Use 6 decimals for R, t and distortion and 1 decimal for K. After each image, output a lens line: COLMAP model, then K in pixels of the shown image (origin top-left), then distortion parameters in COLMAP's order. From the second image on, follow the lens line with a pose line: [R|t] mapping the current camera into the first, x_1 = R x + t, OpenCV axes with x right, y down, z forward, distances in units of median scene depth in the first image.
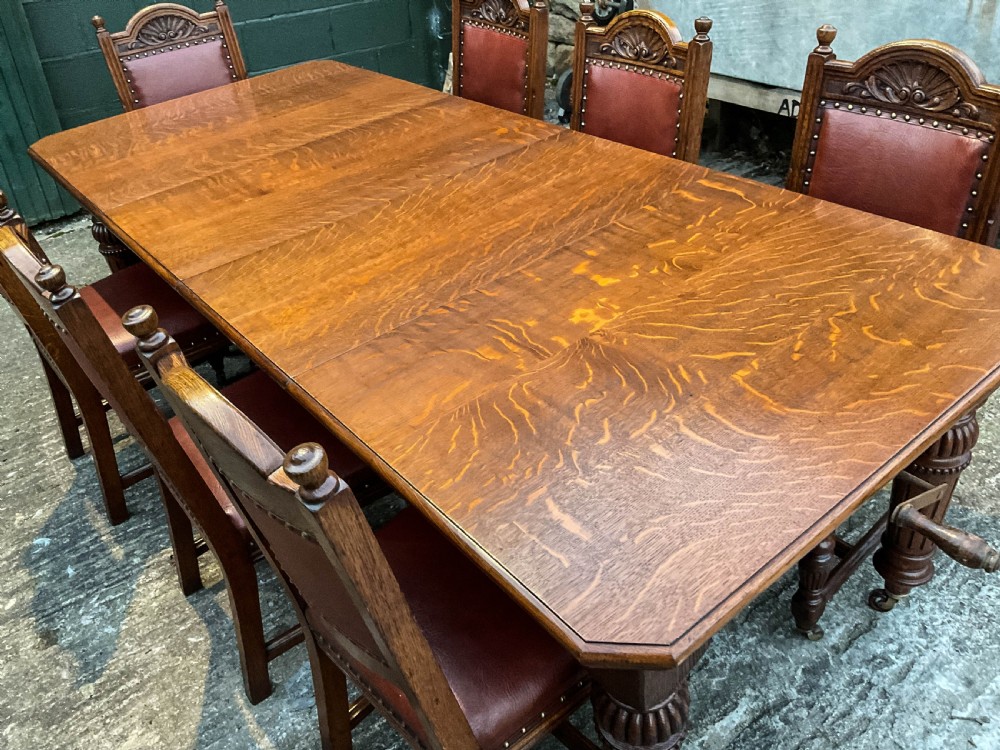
lens RADIAL K [[846.3, 0, 482.0], [0, 846.3, 374.7], [0, 0, 1]] dist [0.027279, -0.064198]
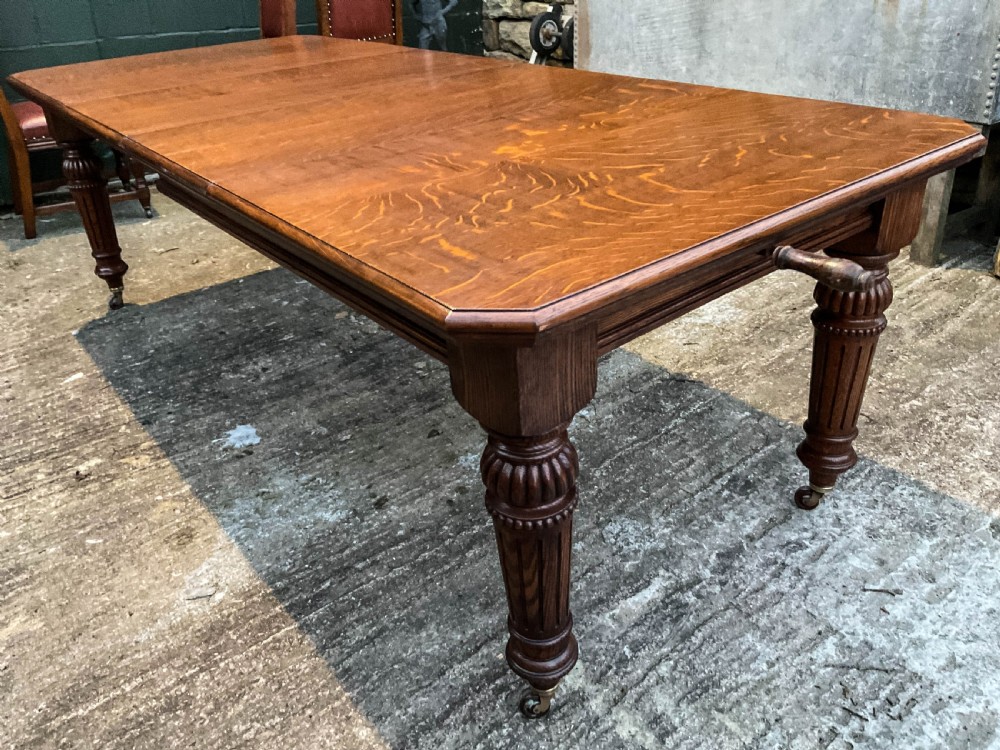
lens RADIAL K [[846.3, 0, 481.8], [0, 846.3, 375.1], [0, 0, 1]] dist [0.027279, -0.064198]
pose [[0.998220, 0.028478, 0.052408, 0.046851], [-0.022562, 0.993653, -0.110205, 0.252312], [-0.055213, 0.108827, 0.992526, 0.013729]]
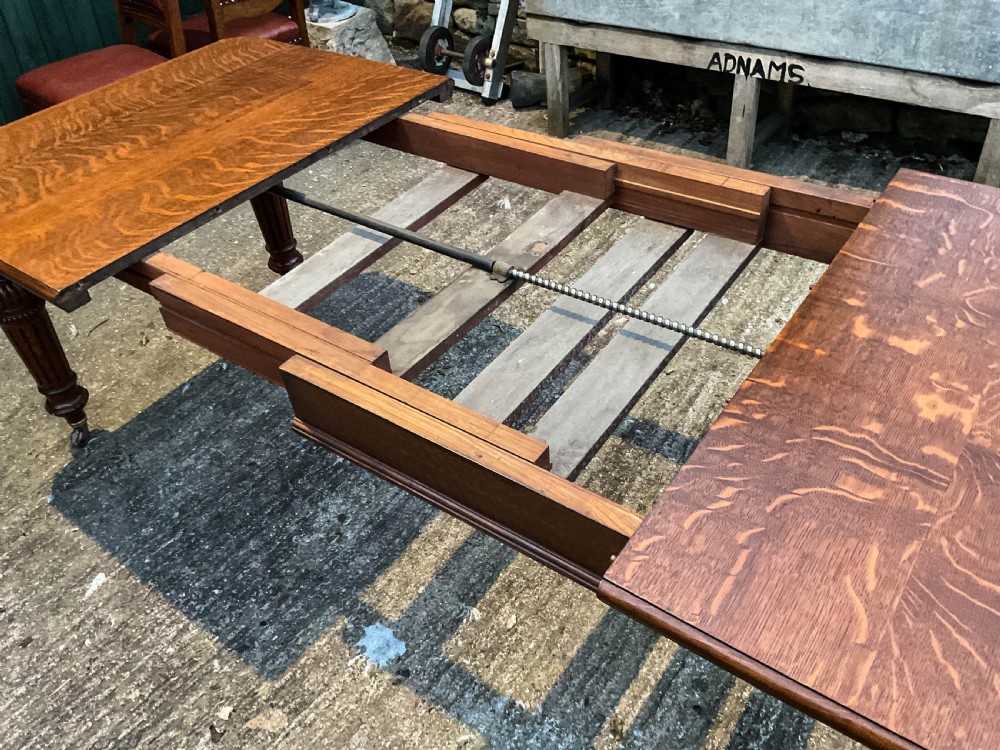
lens RADIAL K [[846.3, 0, 488.8], [0, 846.3, 378.2], [0, 0, 1]] dist [0.027279, -0.064198]
pose [[0.950745, -0.172909, 0.257265, -0.329025], [0.154913, 0.983928, 0.088810, -0.179652], [-0.268487, -0.044582, 0.962251, 0.301283]]
